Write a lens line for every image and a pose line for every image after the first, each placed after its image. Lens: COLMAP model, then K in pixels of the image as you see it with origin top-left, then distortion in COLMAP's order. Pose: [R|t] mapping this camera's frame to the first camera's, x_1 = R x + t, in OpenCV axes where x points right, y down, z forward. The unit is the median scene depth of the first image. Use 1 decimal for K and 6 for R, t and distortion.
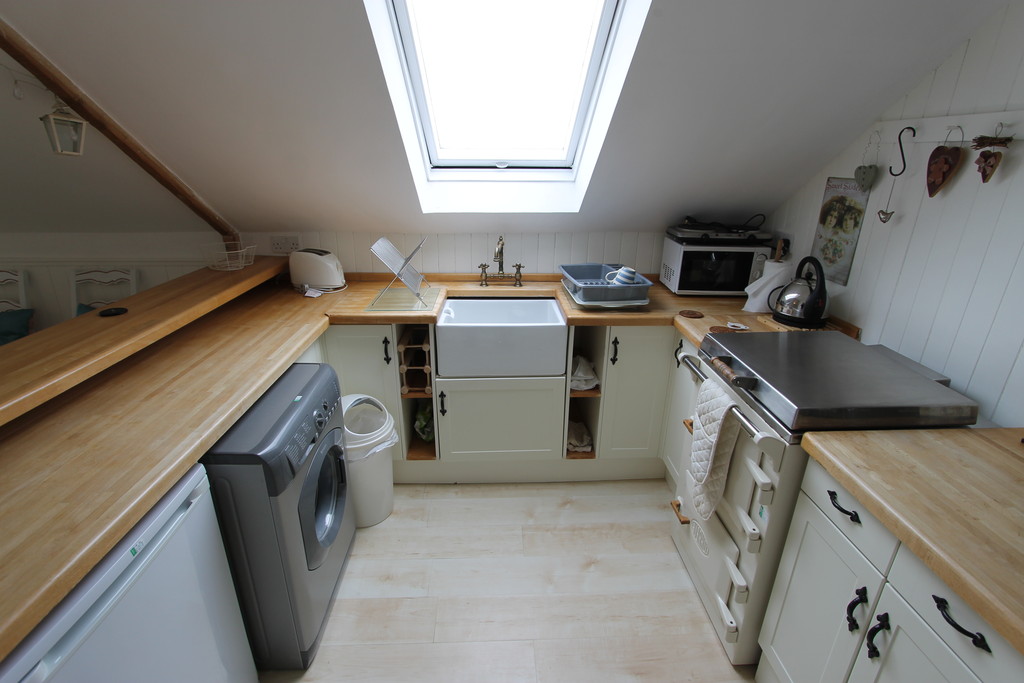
lens RADIAL K [[477.9, 0, 511.1], [0, 477.9, 344.2], [0, 0, 1]] dist [-0.022495, 0.003325]
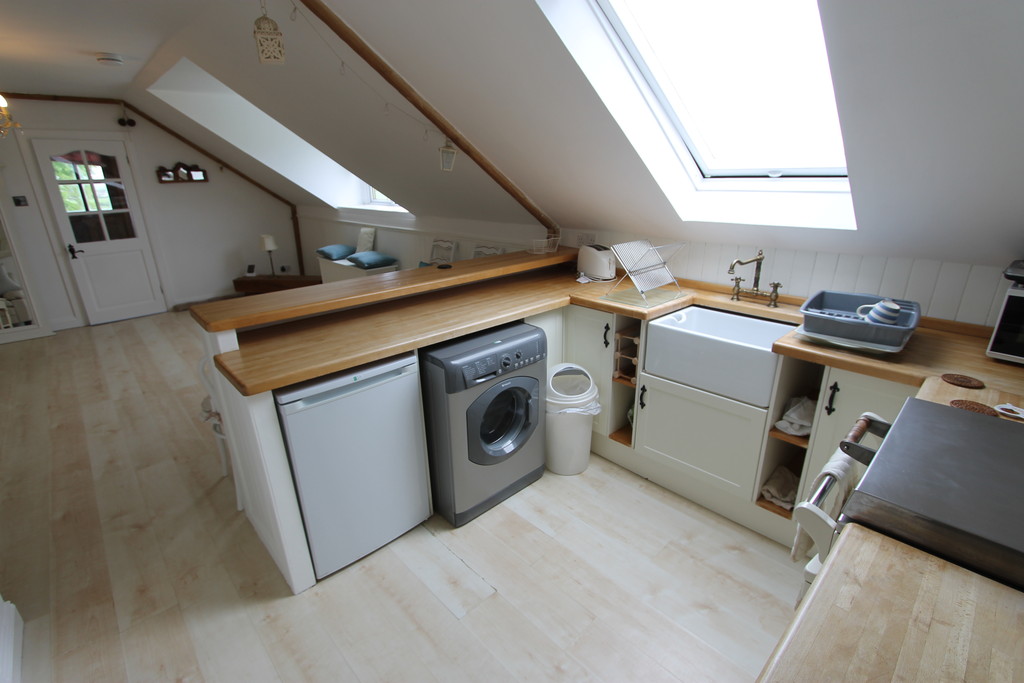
lens RADIAL K [[477.9, 0, 513.8], [0, 477.9, 344.6], [0, 0, 1]] dist [-0.022495, 0.003325]
pose [[0.659760, 0.235676, -0.713564, 0.418791], [-0.251003, 0.964127, 0.086355, -0.008425], [0.708318, 0.122133, 0.695248, 0.042374]]
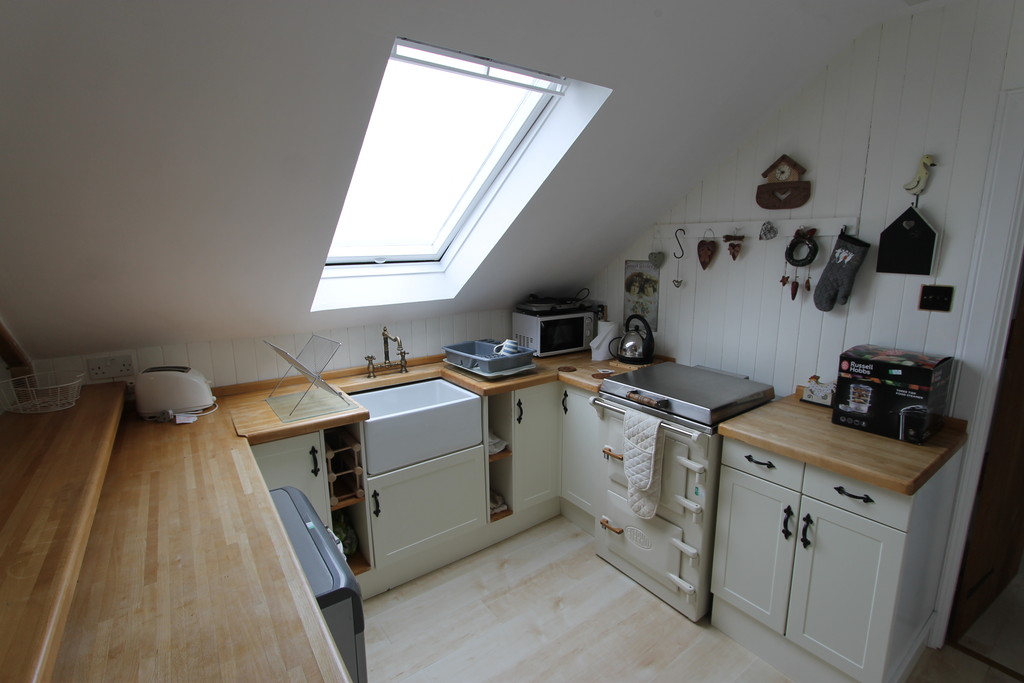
lens RADIAL K [[477.9, 0, 513.1], [0, 477.9, 345.6], [0, 0, 1]] dist [-0.022495, 0.003325]
pose [[0.831492, -0.130138, 0.540079, -0.404561], [0.218062, 0.970606, -0.101845, -0.025609], [-0.510950, 0.202454, 0.835429, 0.011325]]
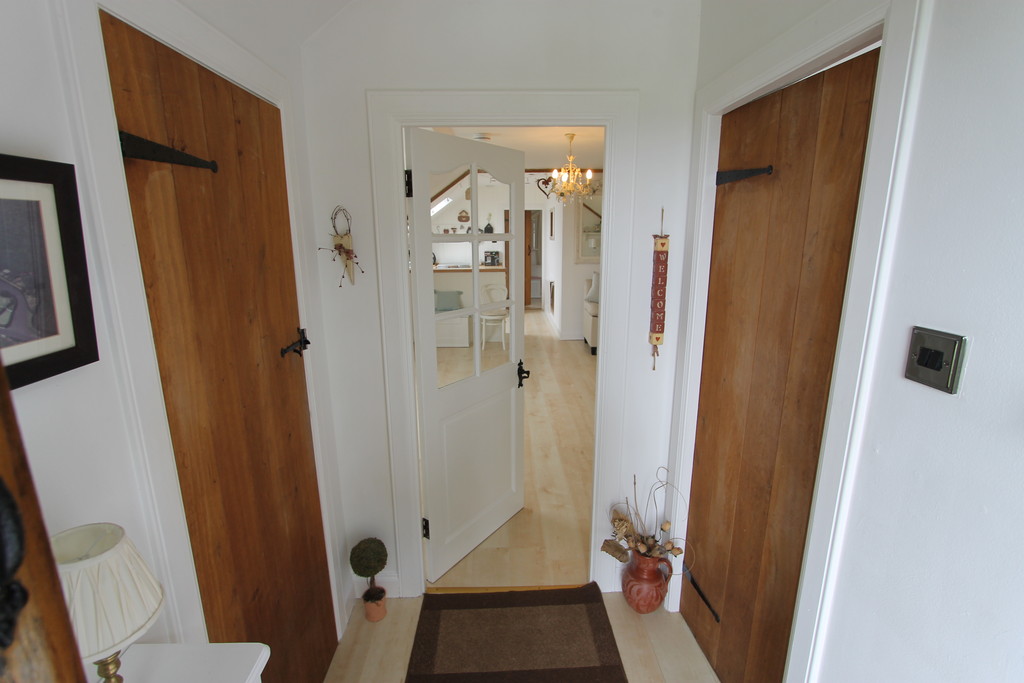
lens RADIAL K [[477.9, 0, 512.5], [0, 477.9, 342.0], [0, 0, 1]] dist [-0.022495, 0.003325]
pose [[0.011687, -0.237642, 0.971282, -3.852812], [0.365257, 0.905240, 0.217089, -0.076638], [-0.930833, 0.352231, 0.097380, 0.046691]]
